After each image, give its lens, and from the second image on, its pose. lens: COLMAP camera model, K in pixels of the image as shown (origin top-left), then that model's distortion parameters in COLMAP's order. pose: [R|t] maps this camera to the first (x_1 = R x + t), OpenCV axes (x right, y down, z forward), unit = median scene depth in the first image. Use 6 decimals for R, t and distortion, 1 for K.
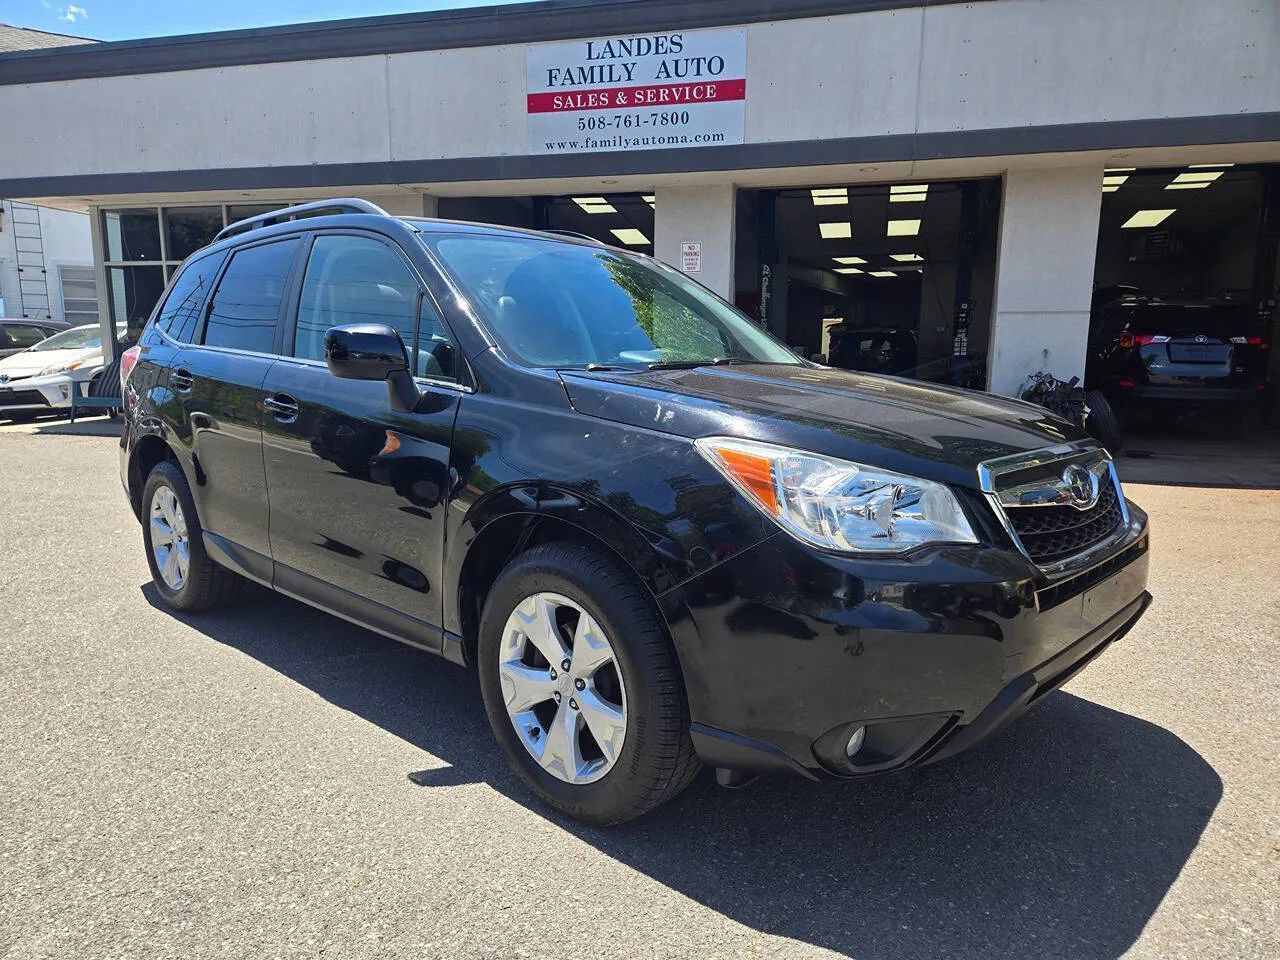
lens RADIAL K [[854.2, 0, 630.6], [0, 854.2, 484.5], [0, 0, 1]] dist [0.069327, -0.055004]
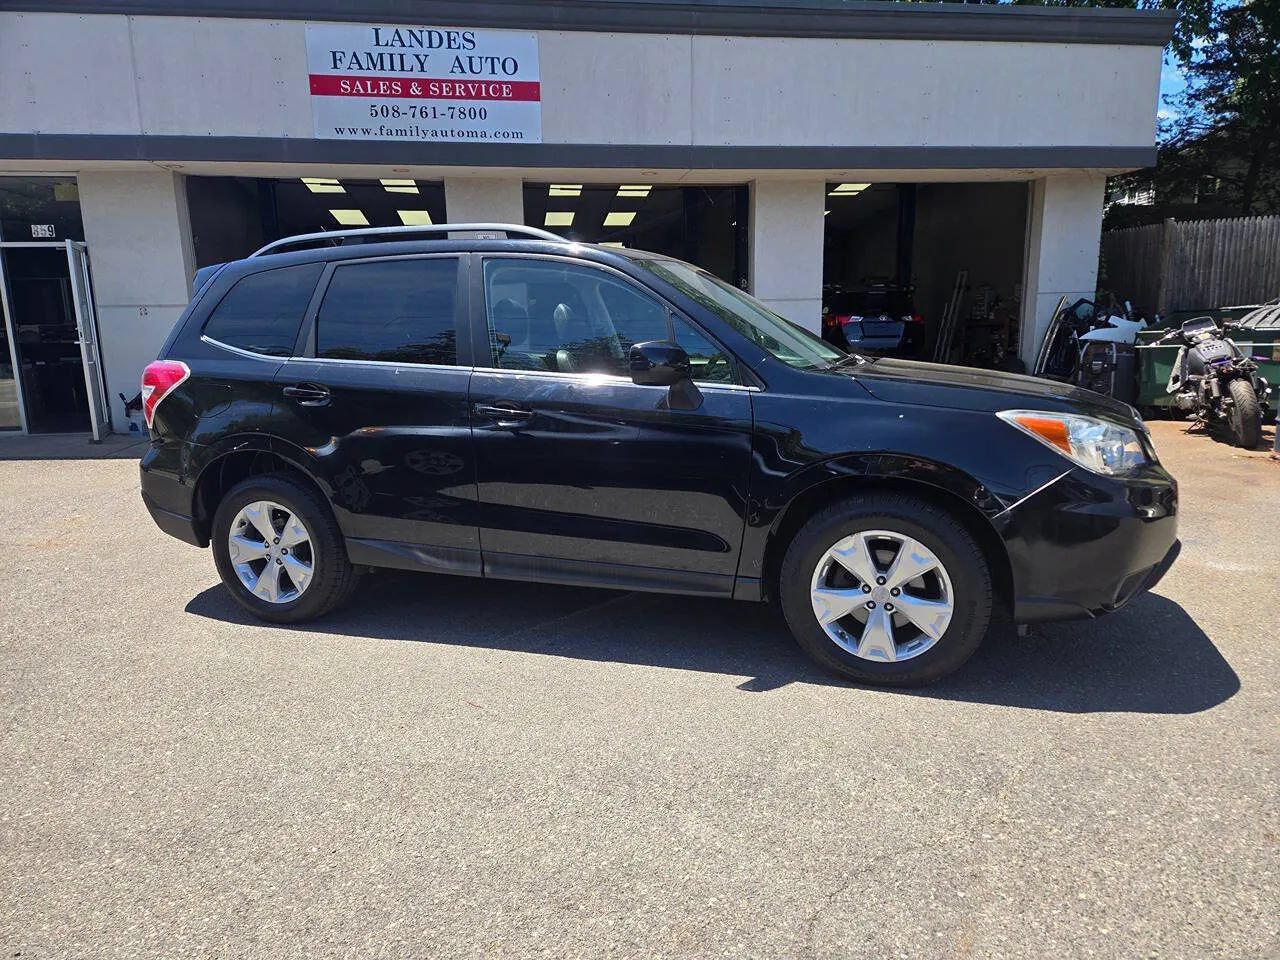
lens RADIAL K [[854.2, 0, 634.8], [0, 854.2, 482.9], [0, 0, 1]] dist [0.069327, -0.055004]
pose [[0.918528, -0.094838, 0.383813, -0.211152], [0.086269, 0.995488, 0.039523, -0.008463], [-0.385830, -0.003192, 0.922564, -0.030659]]
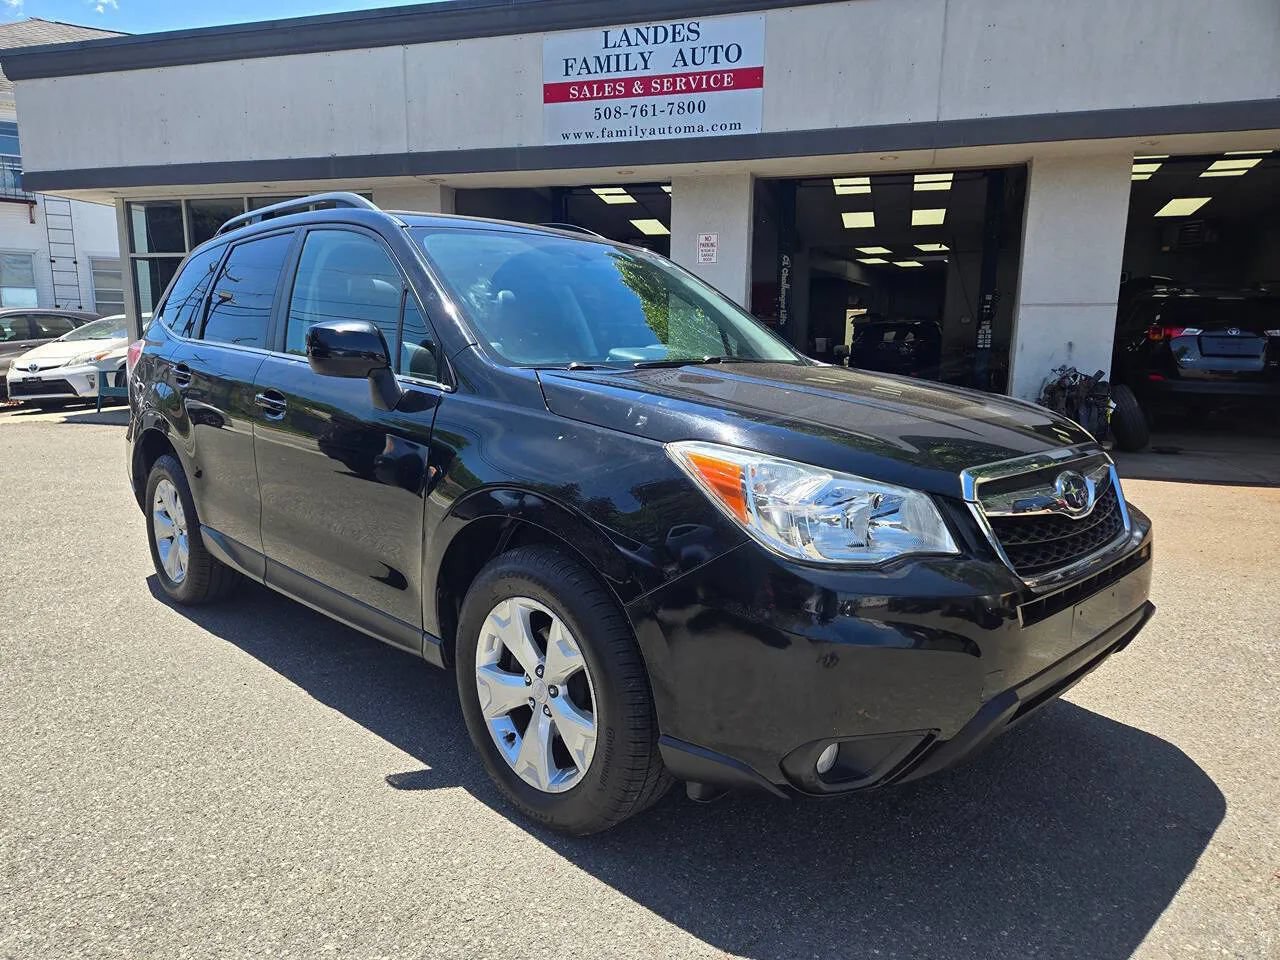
lens RADIAL K [[854.2, 0, 623.9], [0, 854.2, 482.6], [0, 0, 1]] dist [0.069327, -0.055004]
pose [[0.999375, 0.007945, -0.034450, 0.011459], [-0.007633, 0.999929, 0.009183, -0.003228], [0.034521, -0.008914, 0.999364, 0.005339]]
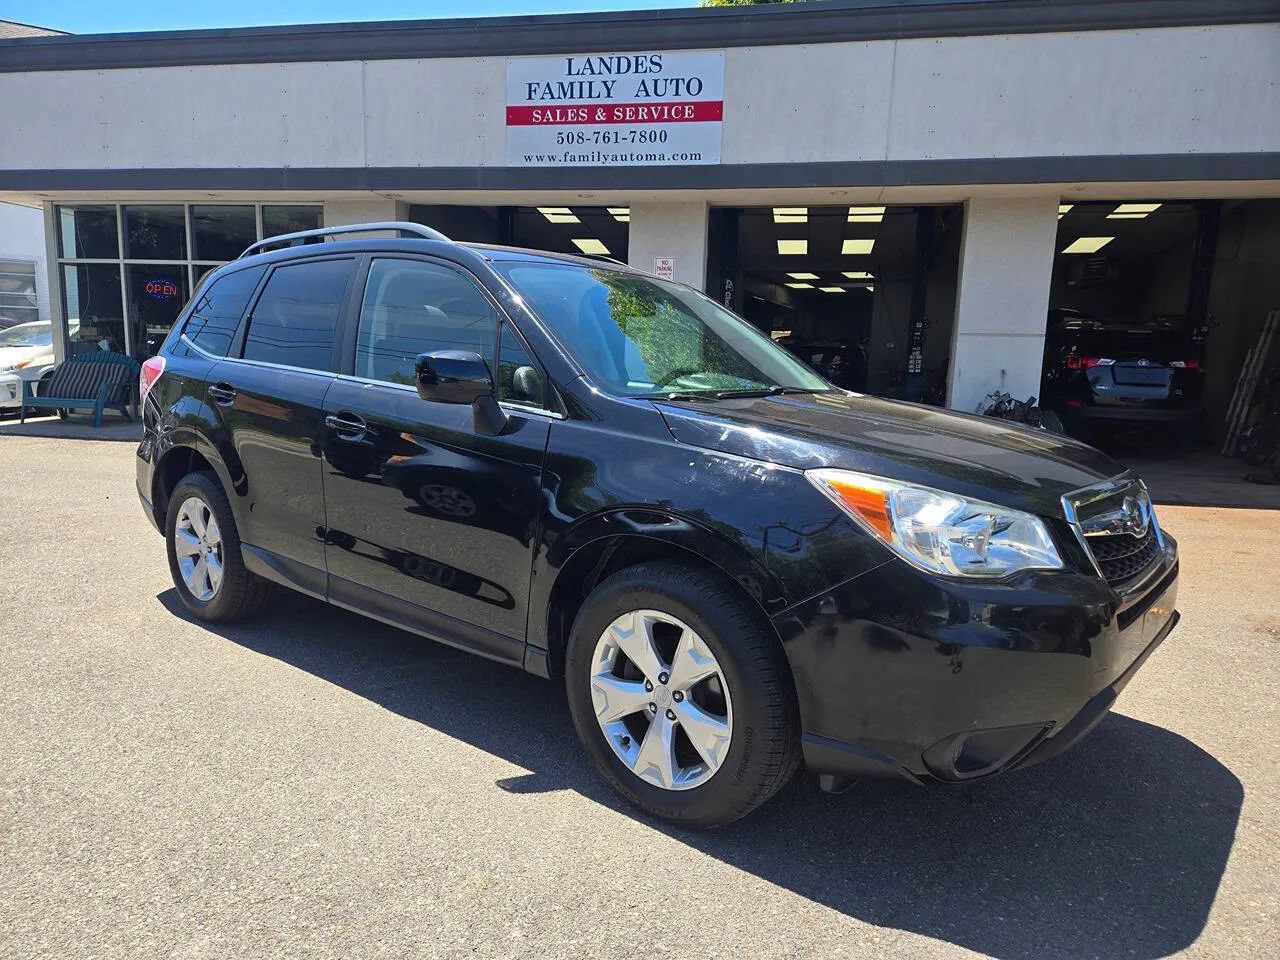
lens RADIAL K [[854.2, 0, 624.5], [0, 854.2, 484.1], [0, 0, 1]] dist [0.069327, -0.055004]
pose [[0.997941, 0.012251, 0.062955, -0.042066], [-0.011774, 0.999899, -0.007944, -0.004566], [-0.063046, 0.007186, 0.997985, -0.012937]]
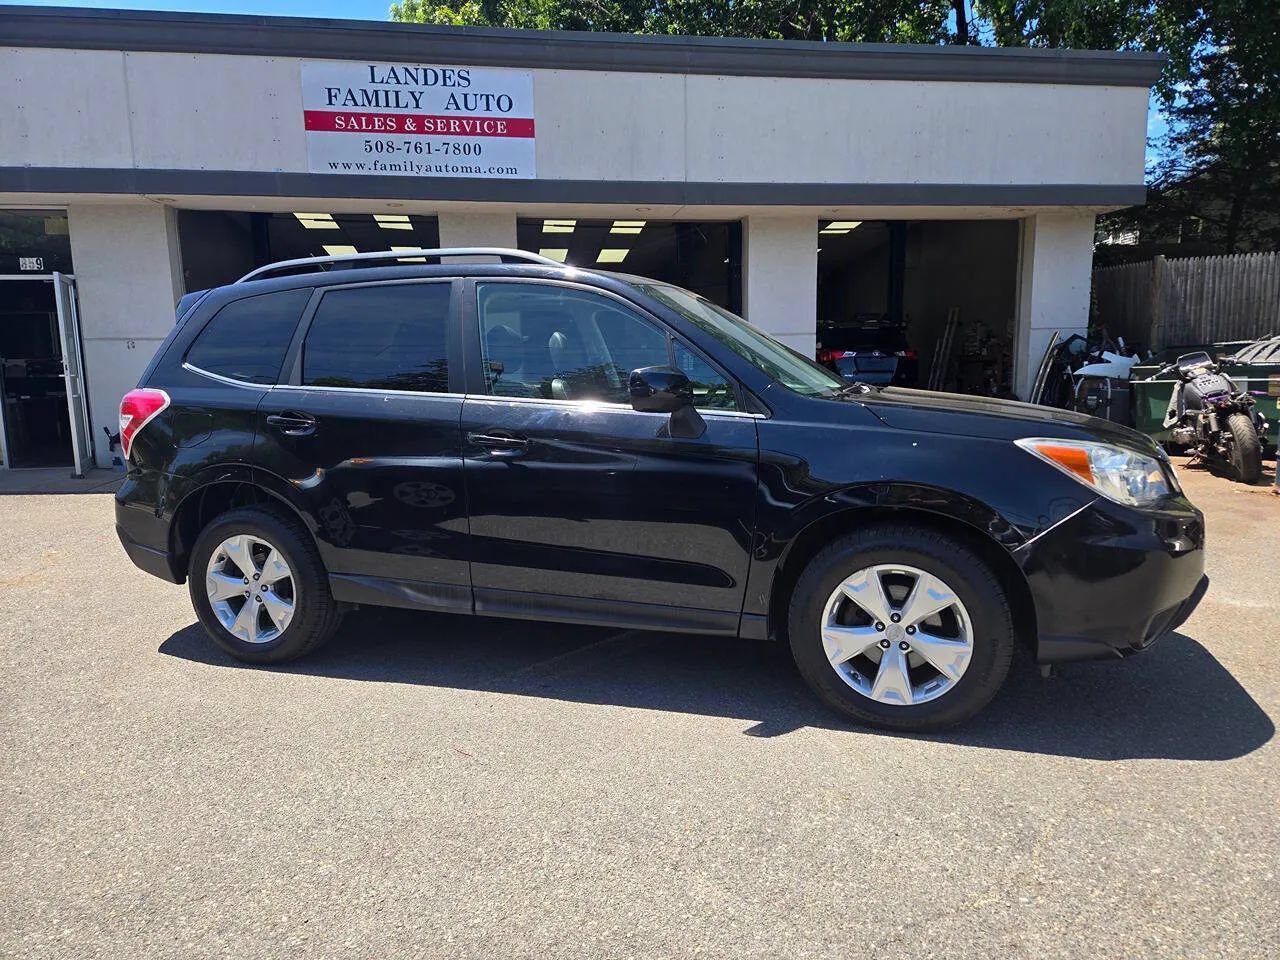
lens RADIAL K [[854.2, 0, 635.7], [0, 854.2, 480.8], [0, 0, 1]] dist [0.069327, -0.055004]
pose [[0.914255, -0.077322, 0.397692, -0.208134], [0.085999, 0.996287, -0.003998, -0.006536], [-0.395906, 0.037857, 0.917510, -0.015379]]
